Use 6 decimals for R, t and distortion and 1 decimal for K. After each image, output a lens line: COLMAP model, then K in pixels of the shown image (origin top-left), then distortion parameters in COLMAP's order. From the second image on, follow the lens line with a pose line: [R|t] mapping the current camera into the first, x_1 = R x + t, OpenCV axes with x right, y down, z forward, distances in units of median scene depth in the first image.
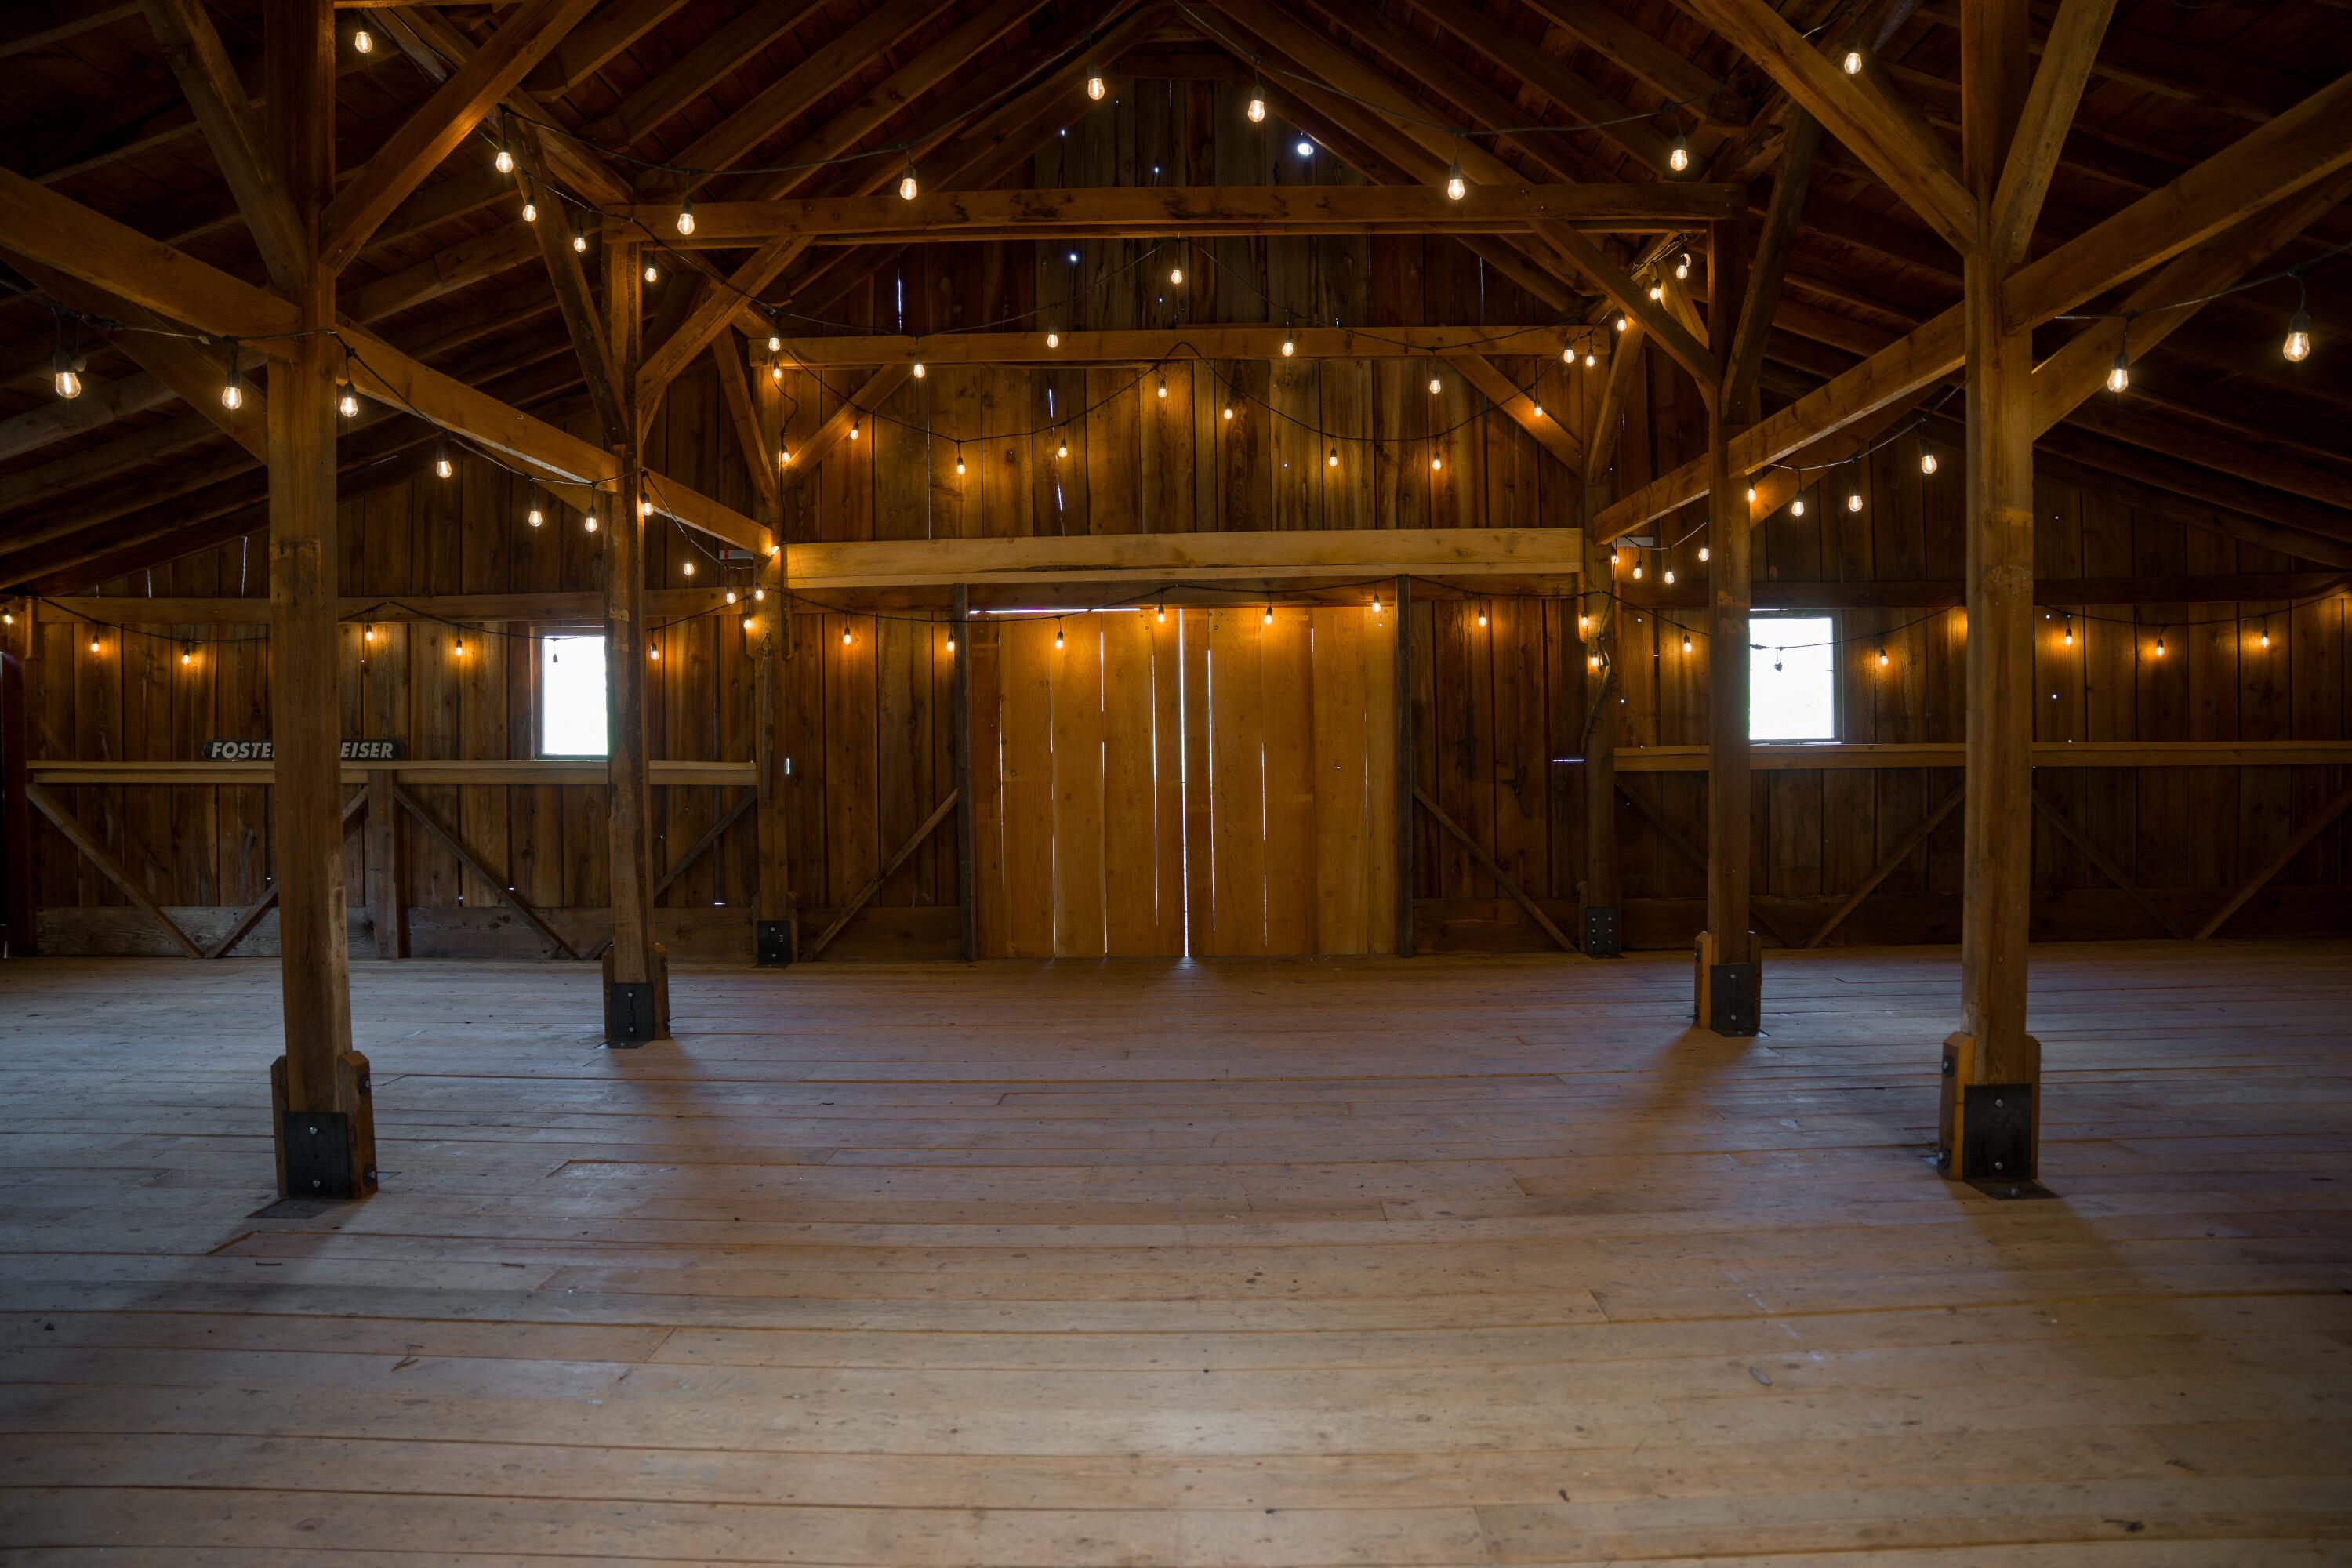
lens RADIAL K [[1673.4, 0, 1176.0], [0, 1673.4, 784.0], [0, 0, 1]] dist [-0.159756, 0.145198]
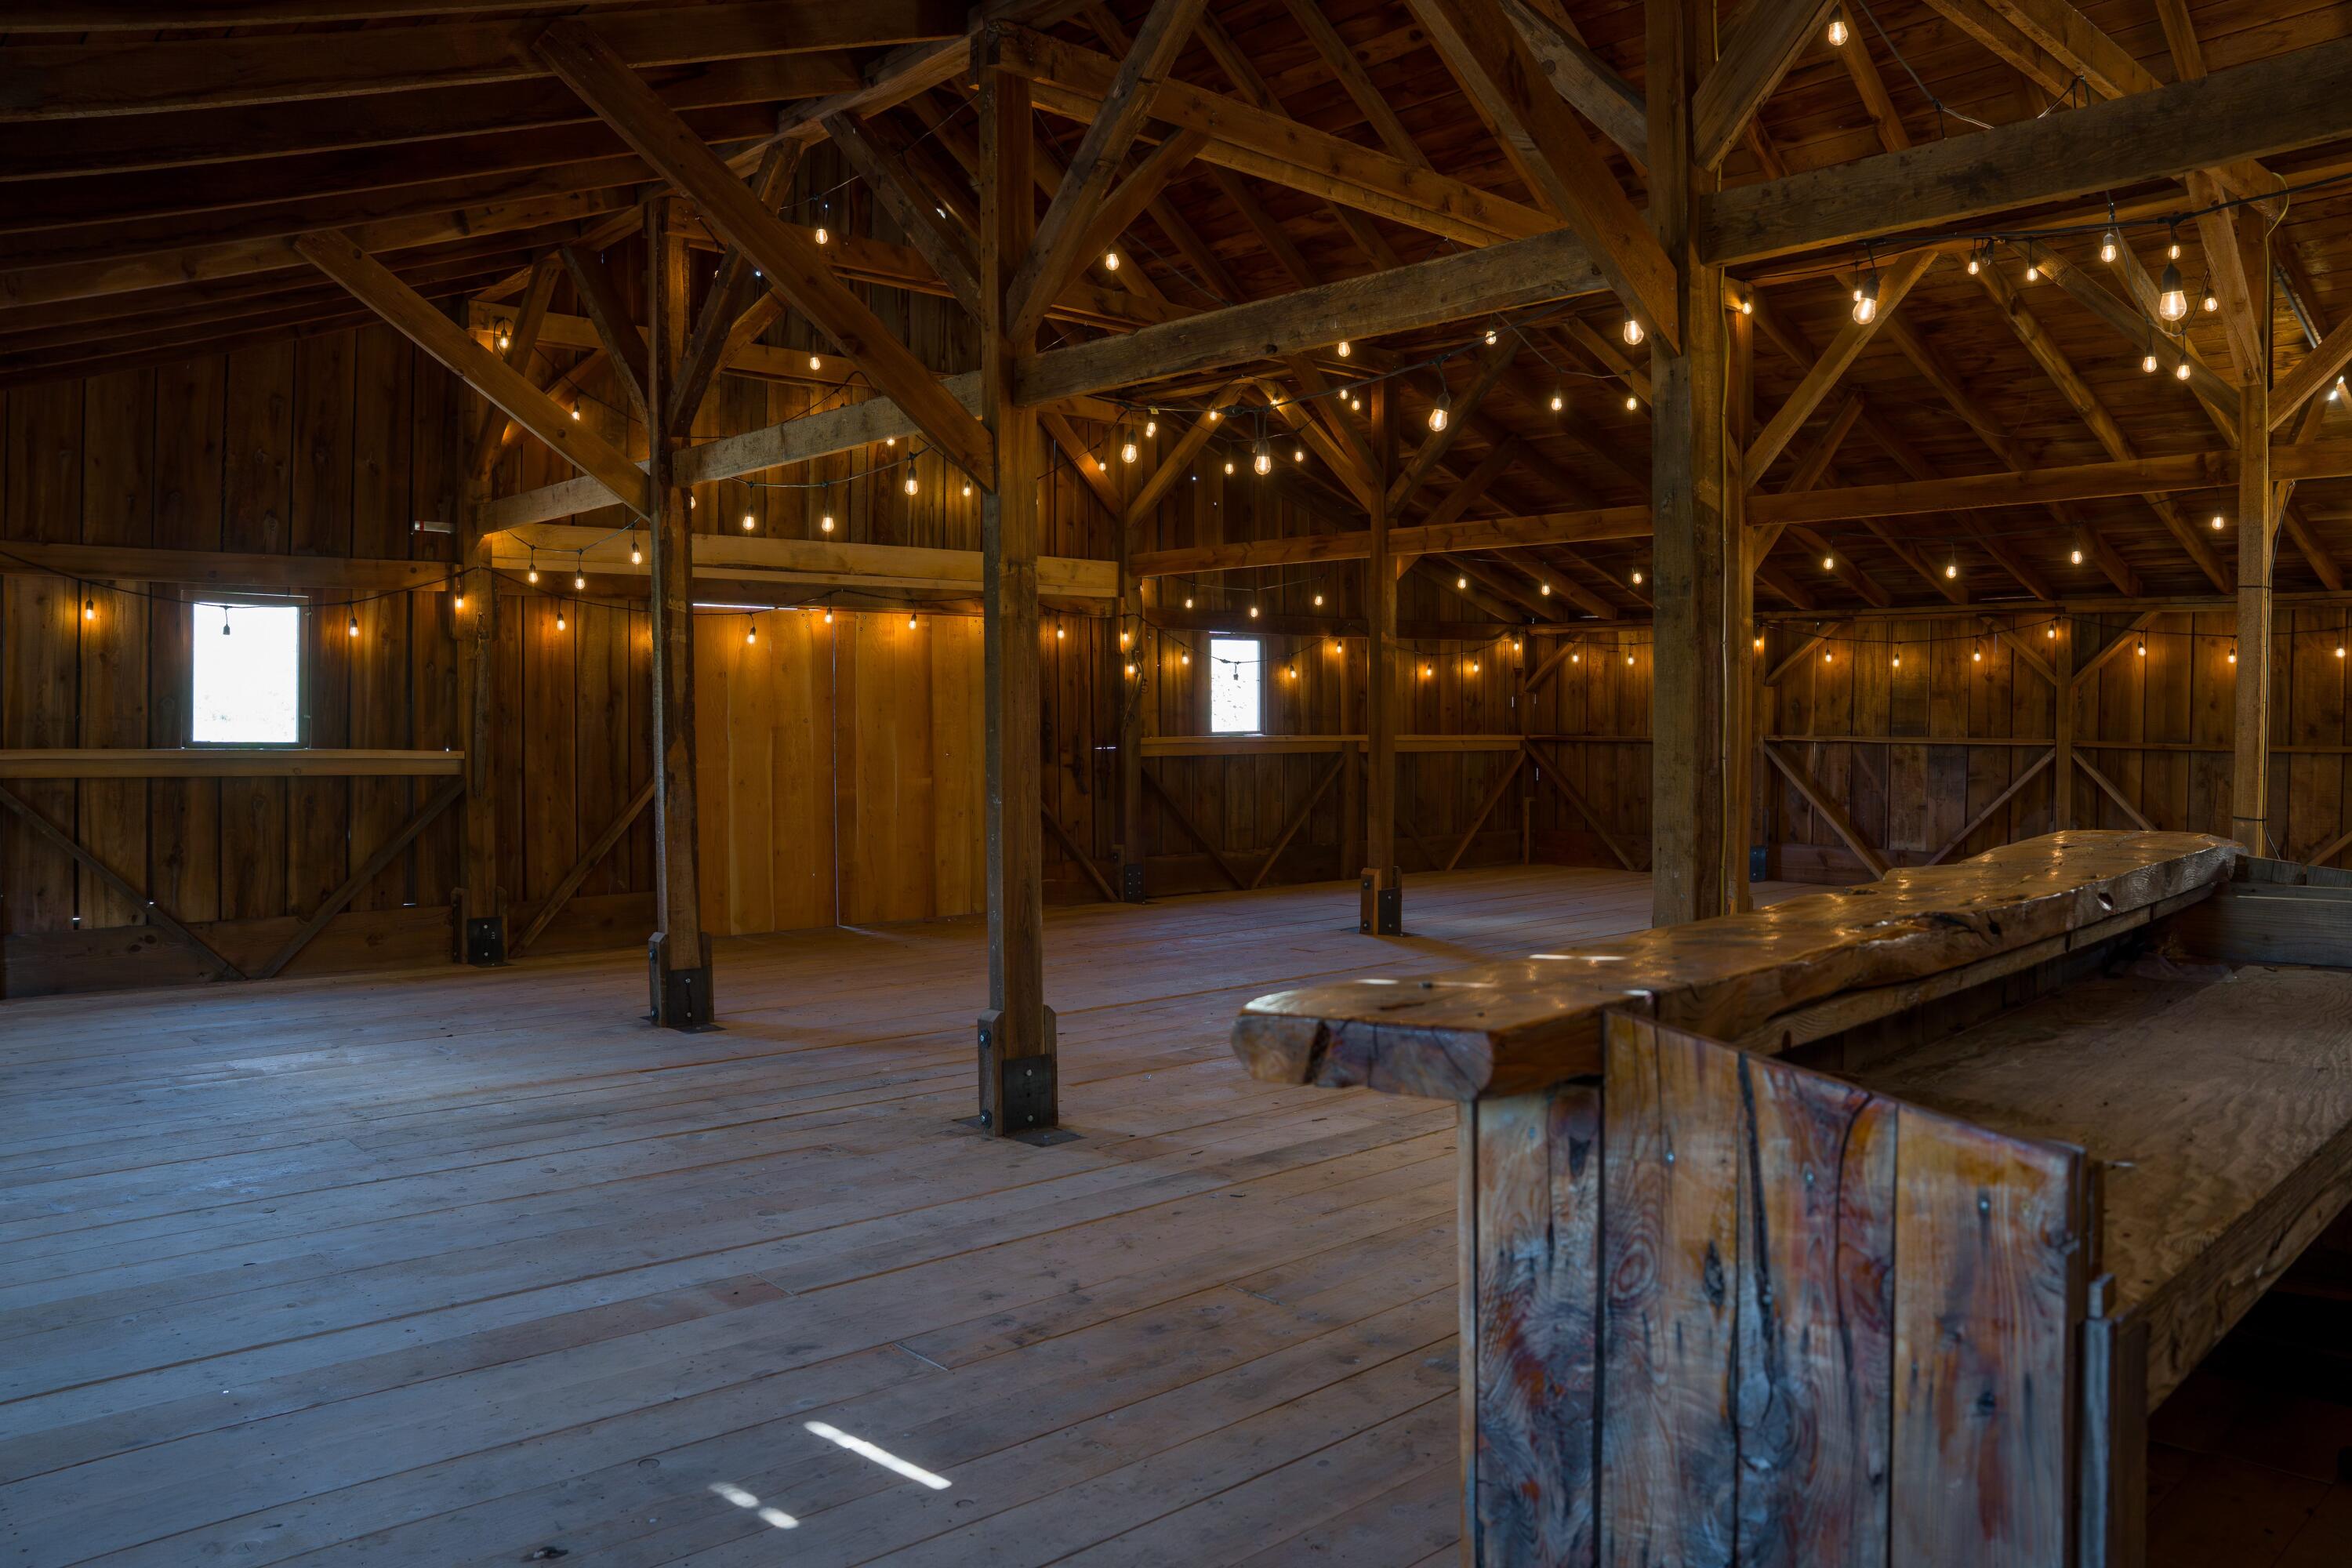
lens RADIAL K [[1741.3, 0, 1176.0], [0, 1741.3, 784.0], [0, 0, 1]] dist [-0.052098, 0.002208]
pose [[0.729795, -0.014275, 0.683518, -0.622897], [0.007971, 0.999892, 0.012371, -0.002949], [-0.683620, -0.003580, 0.729829, 0.009024]]
